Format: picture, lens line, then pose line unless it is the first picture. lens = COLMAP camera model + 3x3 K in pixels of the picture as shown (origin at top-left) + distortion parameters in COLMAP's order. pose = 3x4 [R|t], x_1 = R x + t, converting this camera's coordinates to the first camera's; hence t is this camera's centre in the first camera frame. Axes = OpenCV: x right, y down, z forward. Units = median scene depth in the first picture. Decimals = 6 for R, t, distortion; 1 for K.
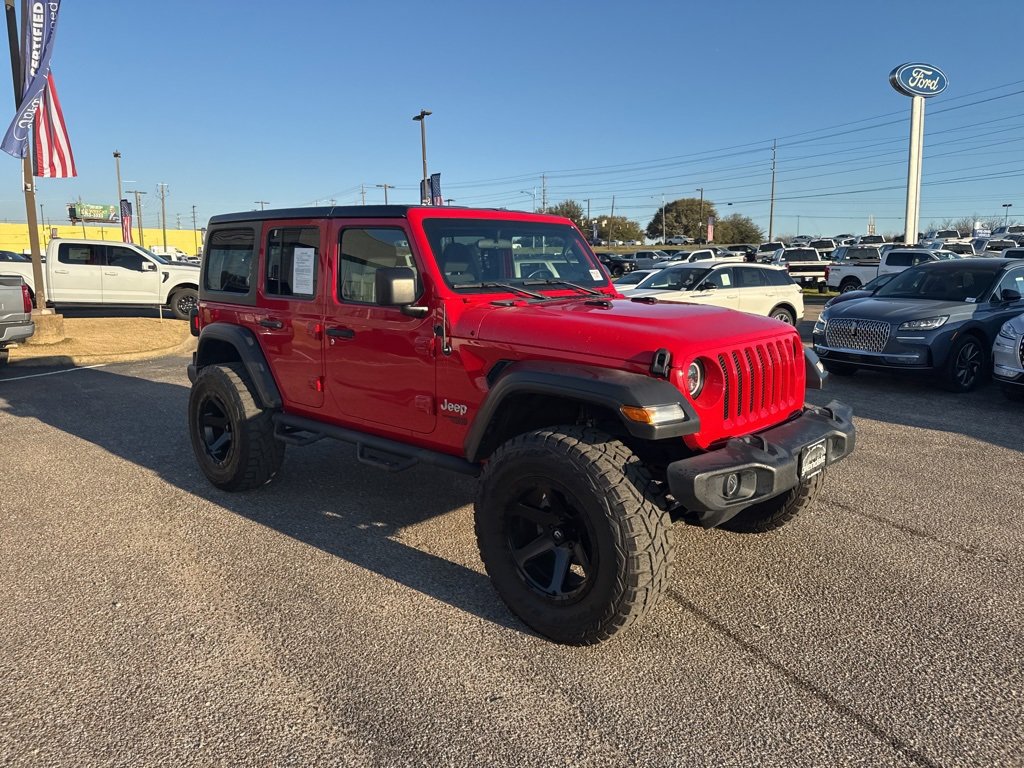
lens RADIAL K [[717.4, 0, 505.9], [0, 717.4, 375.3], [0, 0, 1]] dist [0.075768, -0.116791]
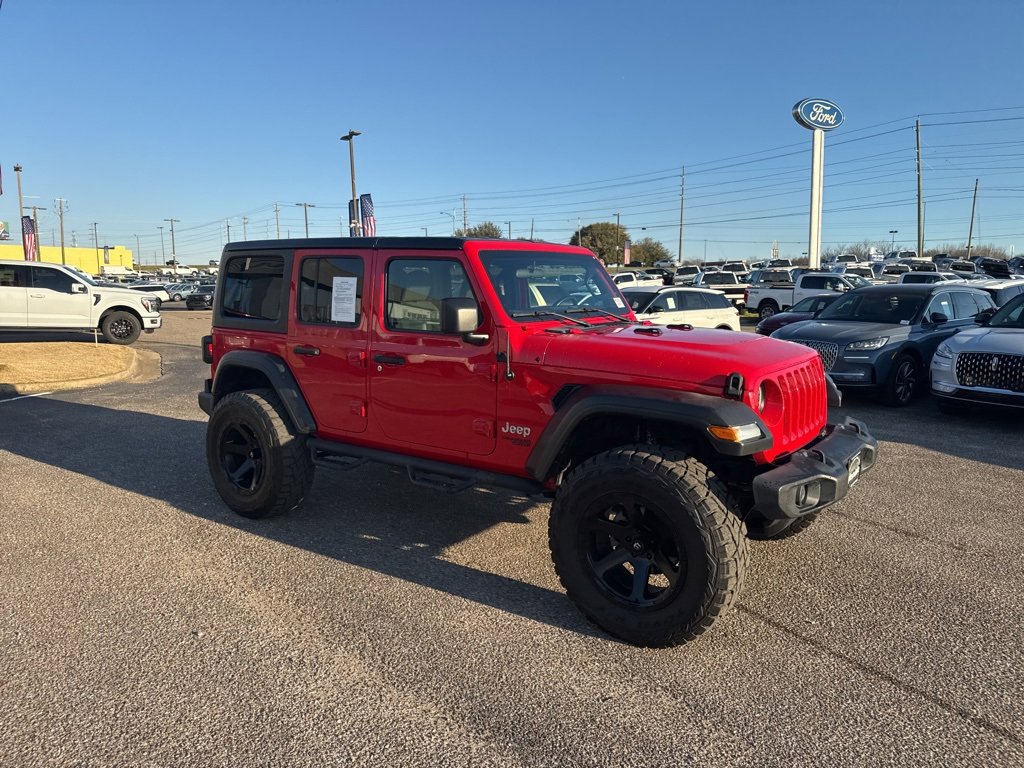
lens RADIAL K [[715.0, 0, 509.4], [0, 715.0, 388.1], [0, 0, 1]] dist [0.073500, -0.106813]
pose [[0.993002, -0.013581, 0.117313, -0.157335], [0.014809, 0.999844, -0.009596, -0.005236], [-0.117164, 0.011266, 0.993049, -0.032738]]
